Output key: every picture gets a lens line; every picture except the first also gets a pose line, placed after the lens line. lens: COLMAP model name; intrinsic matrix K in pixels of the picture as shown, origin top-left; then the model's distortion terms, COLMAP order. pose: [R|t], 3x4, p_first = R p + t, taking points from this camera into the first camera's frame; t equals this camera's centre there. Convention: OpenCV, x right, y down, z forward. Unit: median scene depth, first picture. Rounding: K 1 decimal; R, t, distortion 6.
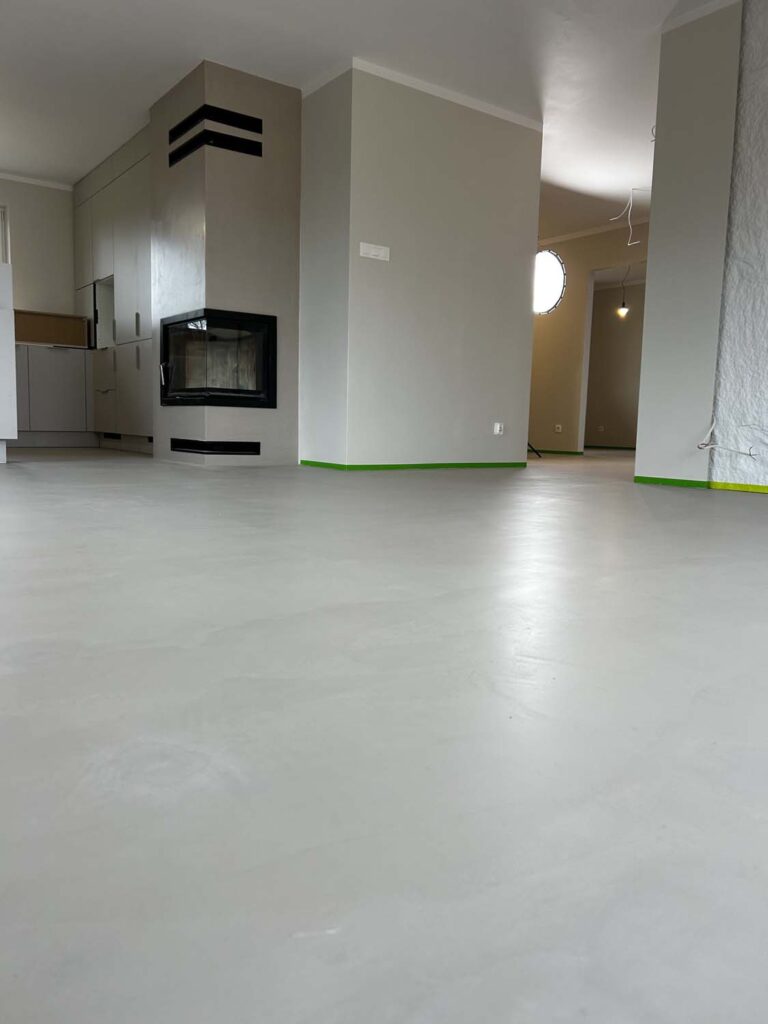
lens RADIAL K [[775.9, 0, 377.7], [0, 775.9, 511.9], [0, 0, 1]] dist [0.034350, -0.043078]
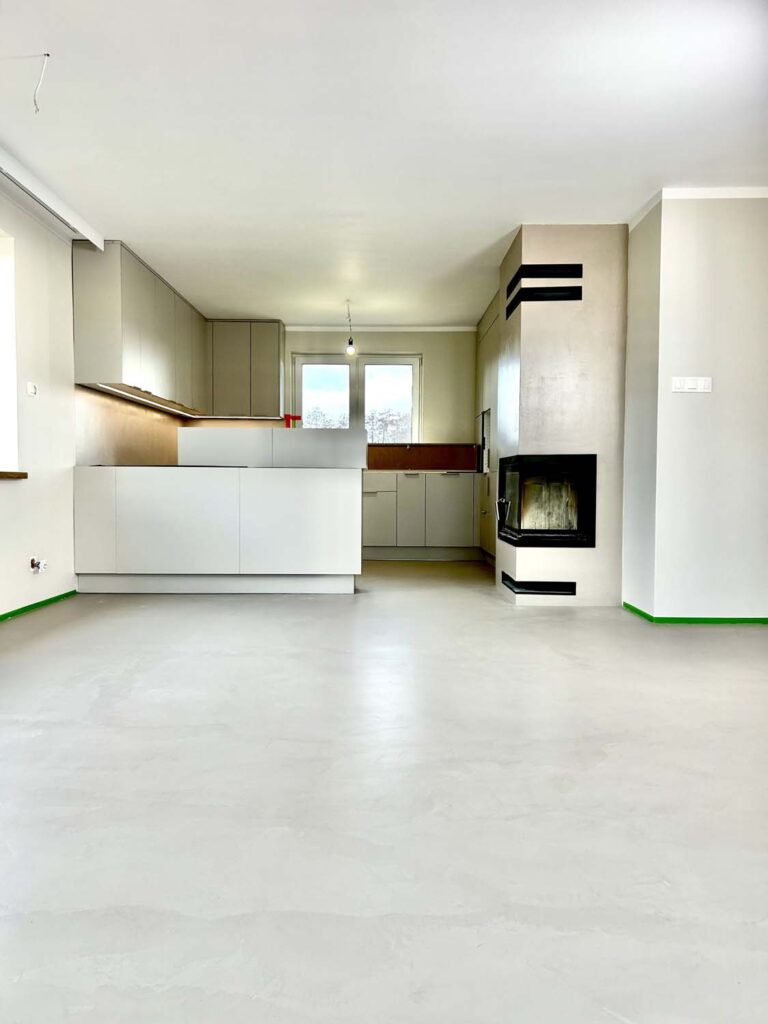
lens RADIAL K [[775.9, 0, 375.6], [0, 775.9, 514.3], [0, 0, 1]] dist [0.034350, -0.043078]
pose [[0.804060, 0.003462, -0.594538, 0.231444], [-0.054082, 0.996263, -0.067340, -0.097972], [0.592083, 0.086299, 0.801243, 0.065014]]
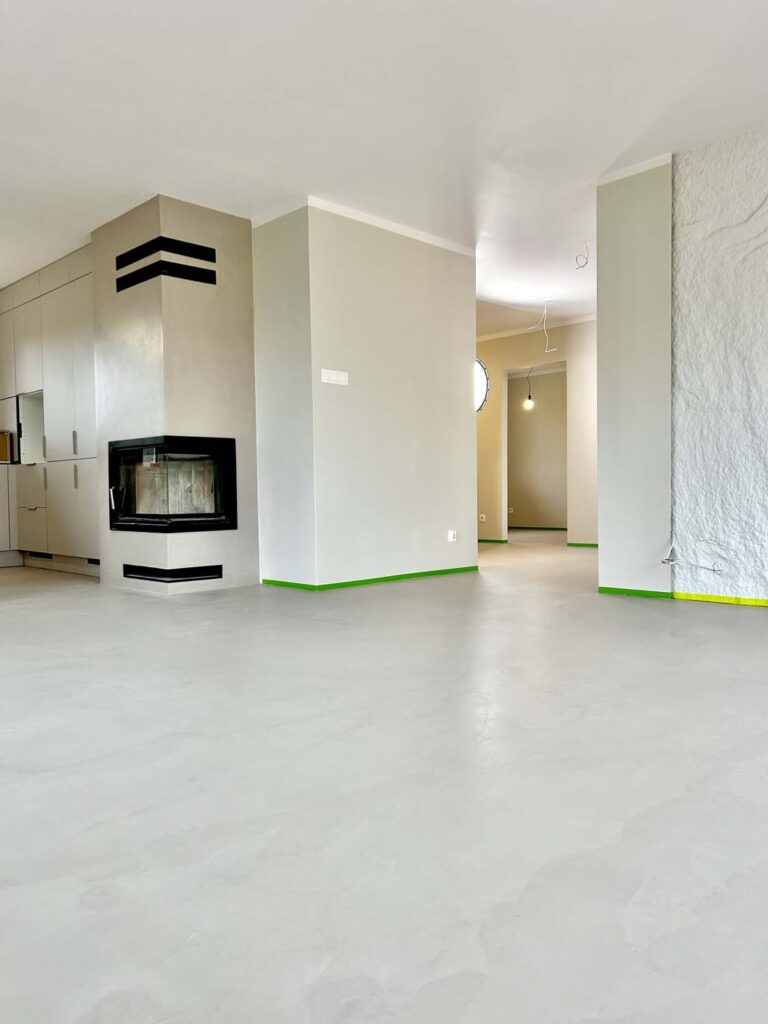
lens RADIAL K [[775.9, 0, 384.6], [0, 775.9, 520.4], [0, 0, 1]] dist [0.034350, -0.043078]
pose [[0.987043, -0.043593, 0.154421, -0.101032], [0.055313, 0.995838, -0.072433, -0.065560], [-0.150621, 0.080036, 0.985346, -0.001762]]
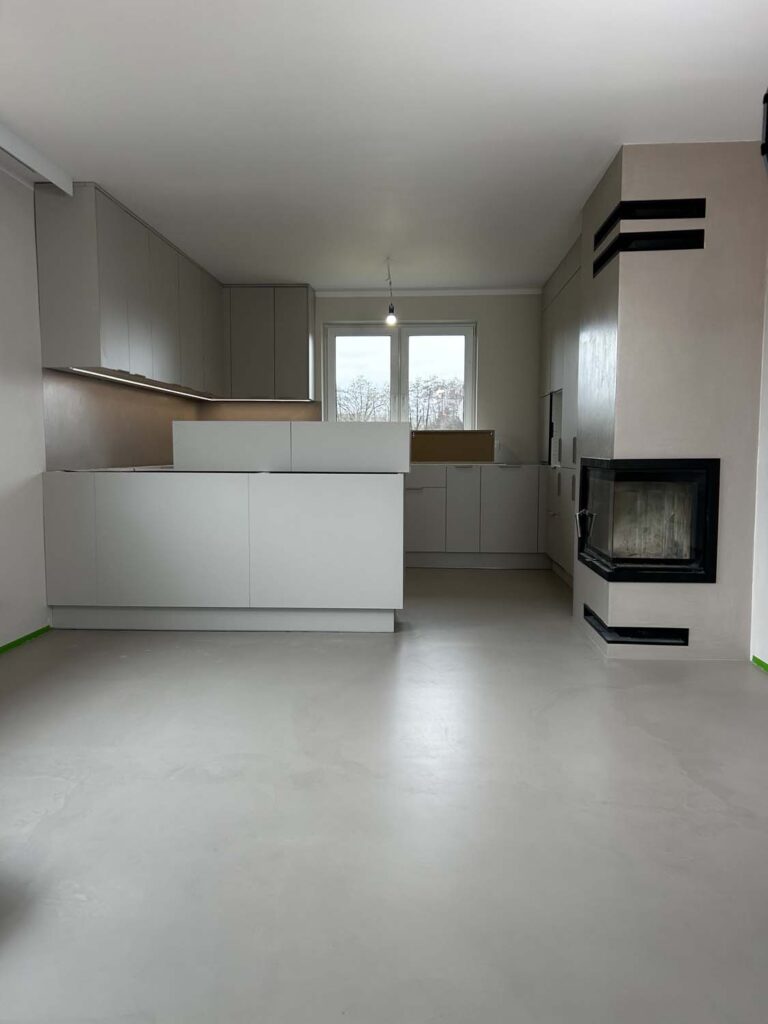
lens RADIAL K [[775.9, 0, 377.6], [0, 775.9, 514.7], [0, 0, 1]] dist [0.034350, -0.043078]
pose [[0.770190, 0.029209, -0.637145, 0.089713], [-0.056642, 0.998136, -0.022711, -0.168312], [0.635294, 0.053581, 0.770409, 0.248354]]
